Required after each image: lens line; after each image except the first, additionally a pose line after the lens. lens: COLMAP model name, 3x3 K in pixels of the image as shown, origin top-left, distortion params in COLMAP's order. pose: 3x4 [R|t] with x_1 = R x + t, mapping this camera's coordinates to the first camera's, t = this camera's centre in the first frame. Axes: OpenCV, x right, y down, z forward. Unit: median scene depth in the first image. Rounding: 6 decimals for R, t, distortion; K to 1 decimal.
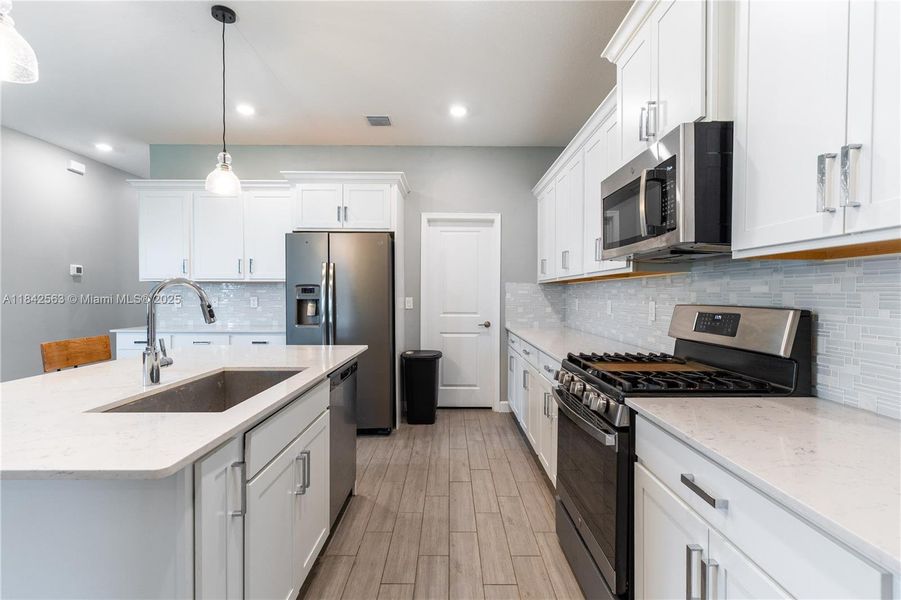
lens RADIAL K [[428.0, 0, 449.2], [0, 428.0, 302.7], [0, 0, 1]] dist [-0.013500, 0.000770]
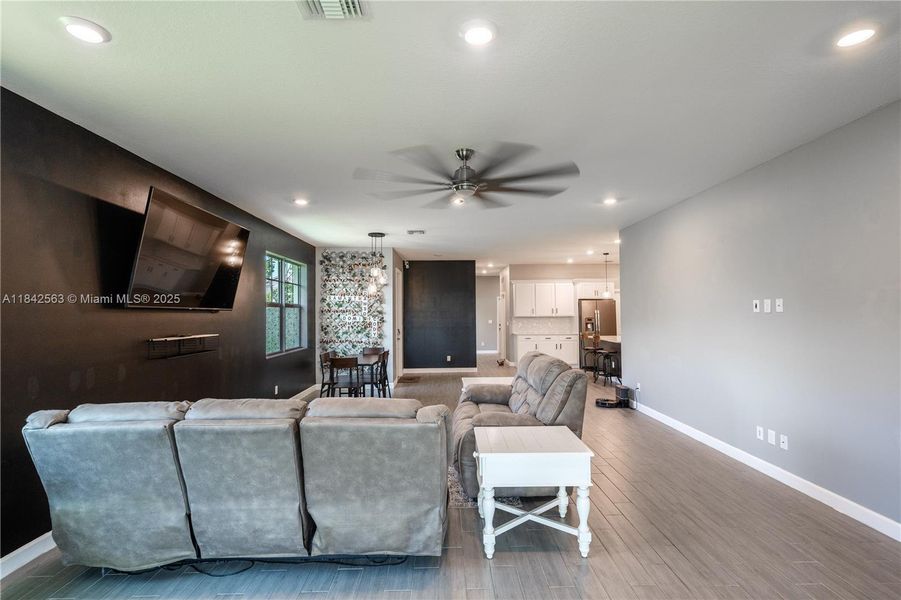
lens RADIAL K [[428.0, 0, 453.3], [0, 428.0, 303.3], [0, 0, 1]] dist [-0.013500, 0.000770]
pose [[0.999857, -0.009336, 0.014132, -1.326532], [0.009892, 0.999158, -0.039811, -0.035371], [-0.013748, 0.039945, 0.999107, -1.977380]]
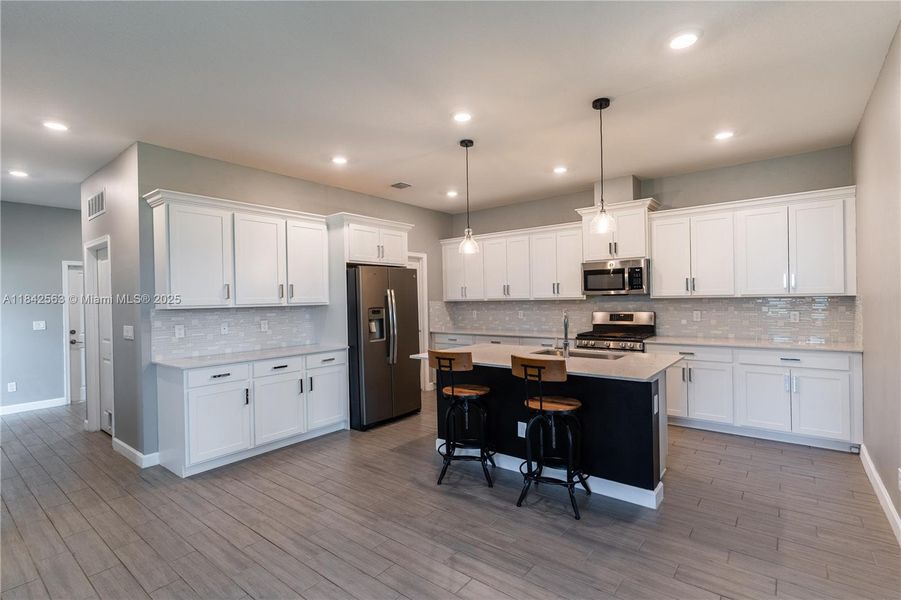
lens RADIAL K [[428.0, 0, 450.9], [0, 428.0, 298.0], [0, 0, 1]] dist [-0.013500, 0.000770]
pose [[0.618806, -0.014441, 0.785411, -1.191653], [0.036126, 0.999296, -0.010089, -0.049162], [-0.784713, 0.034617, 0.618892, 0.042524]]
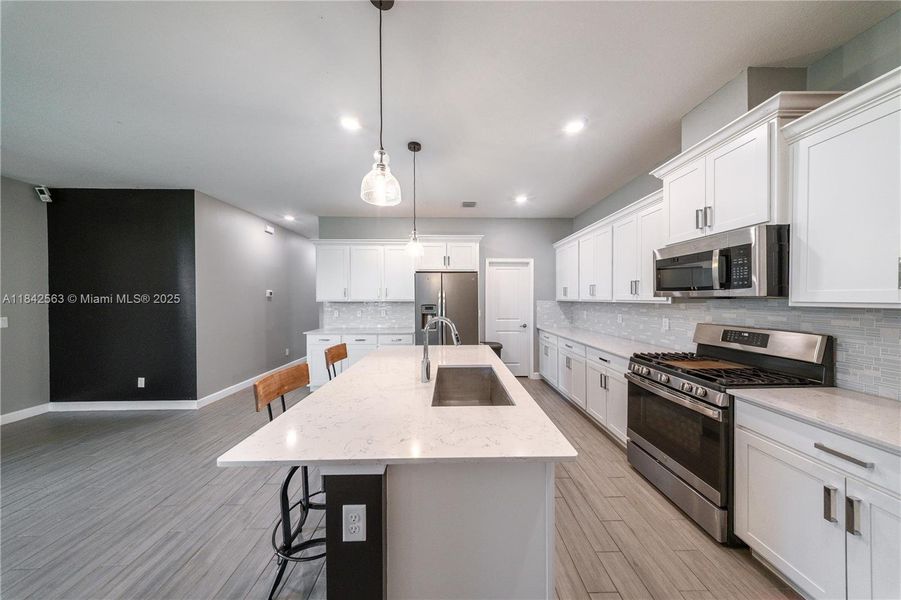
lens RADIAL K [[262.3, 0, 450.4], [0, 262.3, 301.0], [0, 0, 1]] dist [0.001600, -0.000138]
pose [[0.999856, -0.005722, 0.015966, -0.265491], [0.005866, 0.999942, -0.008987, -0.046309], [-0.015914, 0.009079, 0.999832, -0.007794]]
